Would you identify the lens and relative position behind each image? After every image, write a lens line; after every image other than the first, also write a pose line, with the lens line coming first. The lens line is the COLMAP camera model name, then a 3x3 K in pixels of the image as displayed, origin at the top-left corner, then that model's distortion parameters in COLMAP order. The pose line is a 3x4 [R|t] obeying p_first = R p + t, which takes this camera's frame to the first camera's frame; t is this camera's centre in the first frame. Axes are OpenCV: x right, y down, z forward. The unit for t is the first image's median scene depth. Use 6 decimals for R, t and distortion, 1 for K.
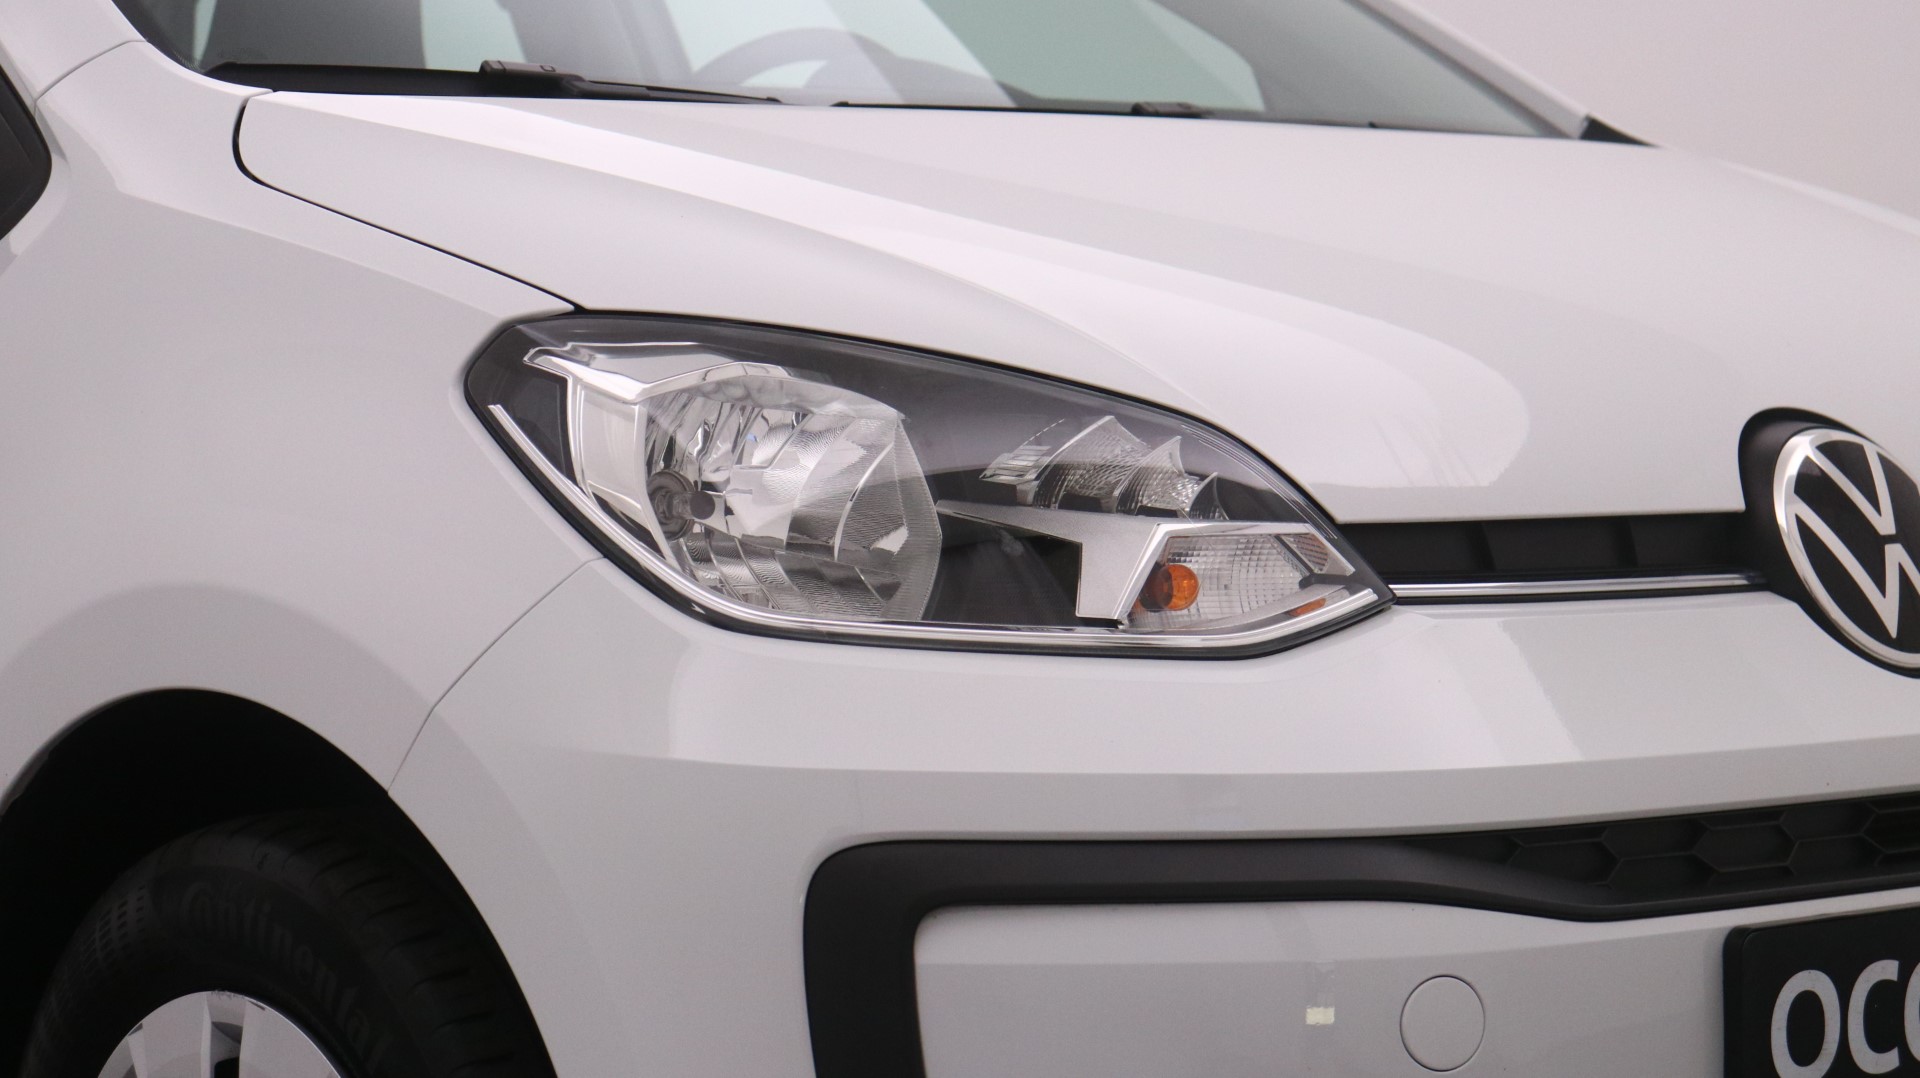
lens RADIAL K [[4997.2, 0, 959.9], [0, 4997.2, 537.3], [0, 0, 1]] dist [-0.291389, 0.000000]
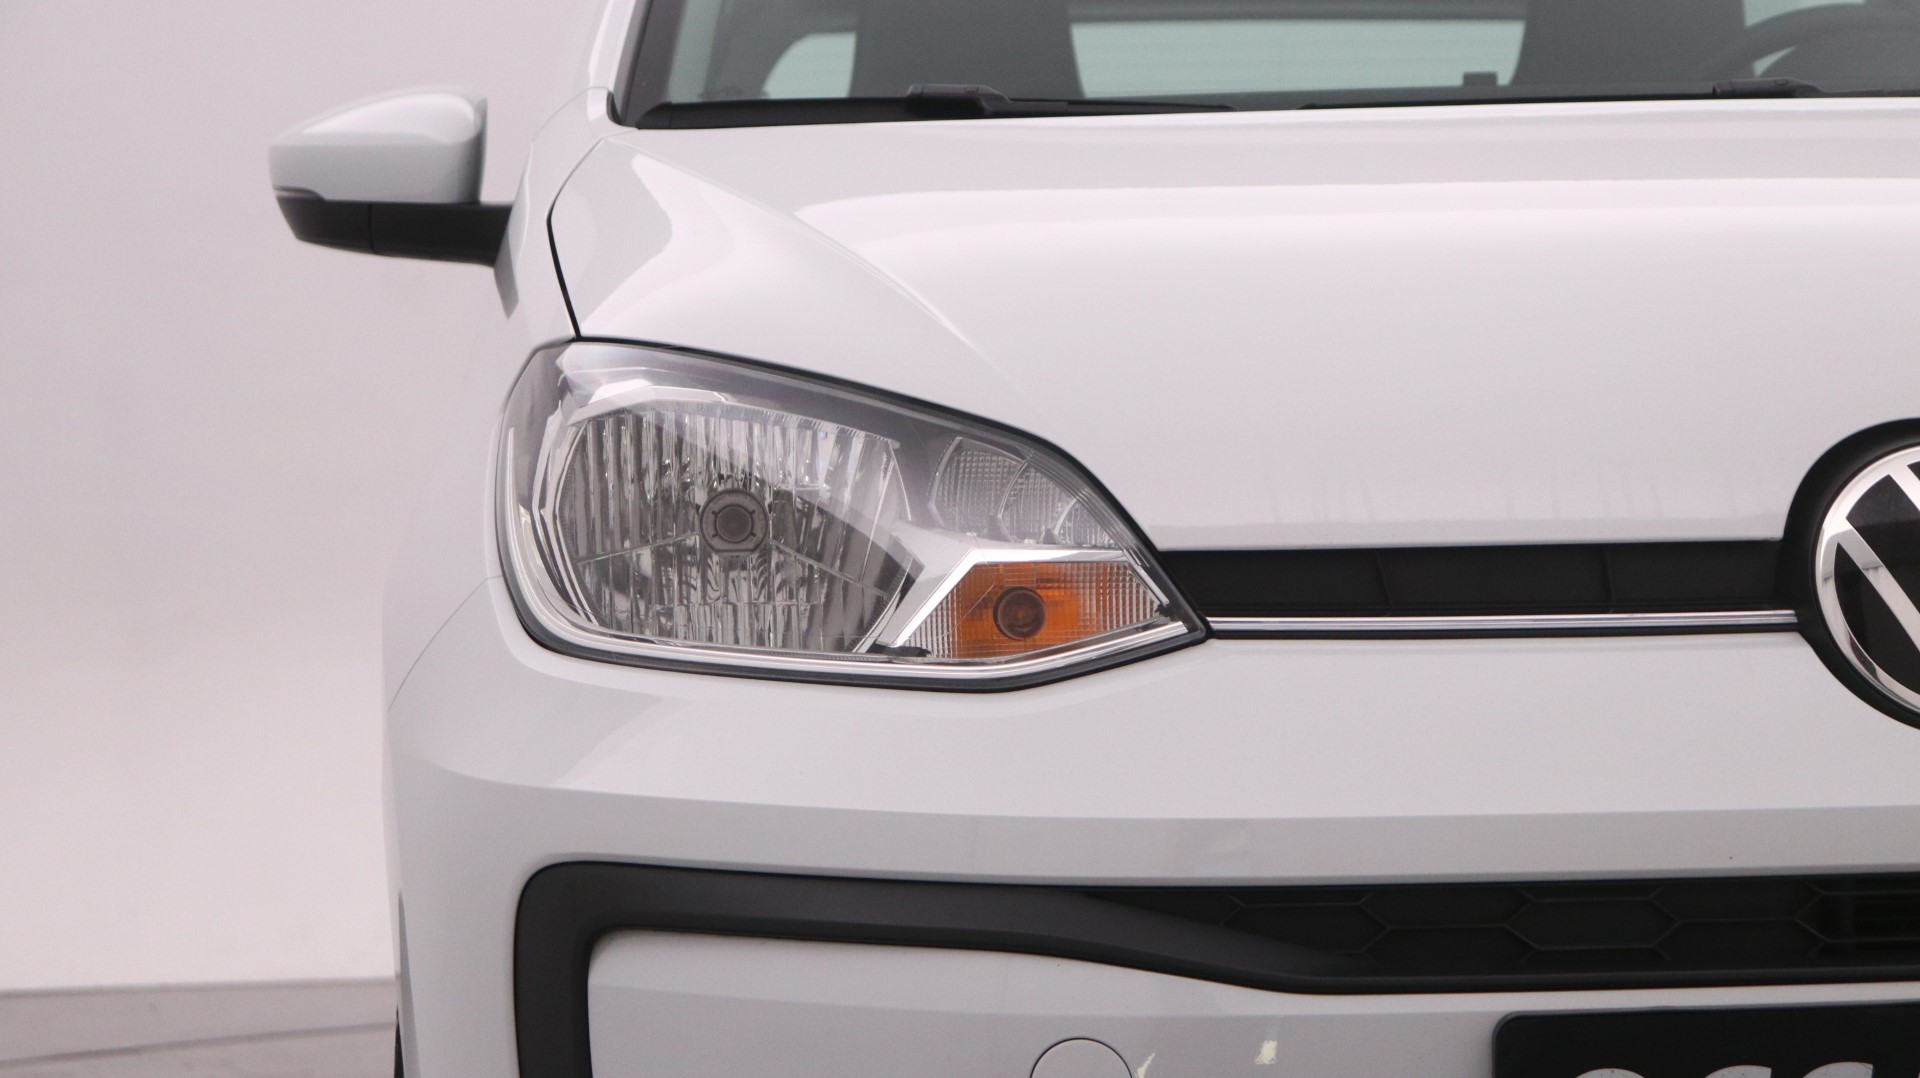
lens RADIAL K [[4819.0, 0, 960.0], [0, 4819.0, 537.6], [0, 0, 1]] dist [-0.249791, 0.000000]
pose [[0.742986, 0.010498, -0.669225, 0.656193], [-0.001905, 0.999906, 0.013570, -0.017599], [0.669304, -0.008808, 0.742936, 0.299651]]
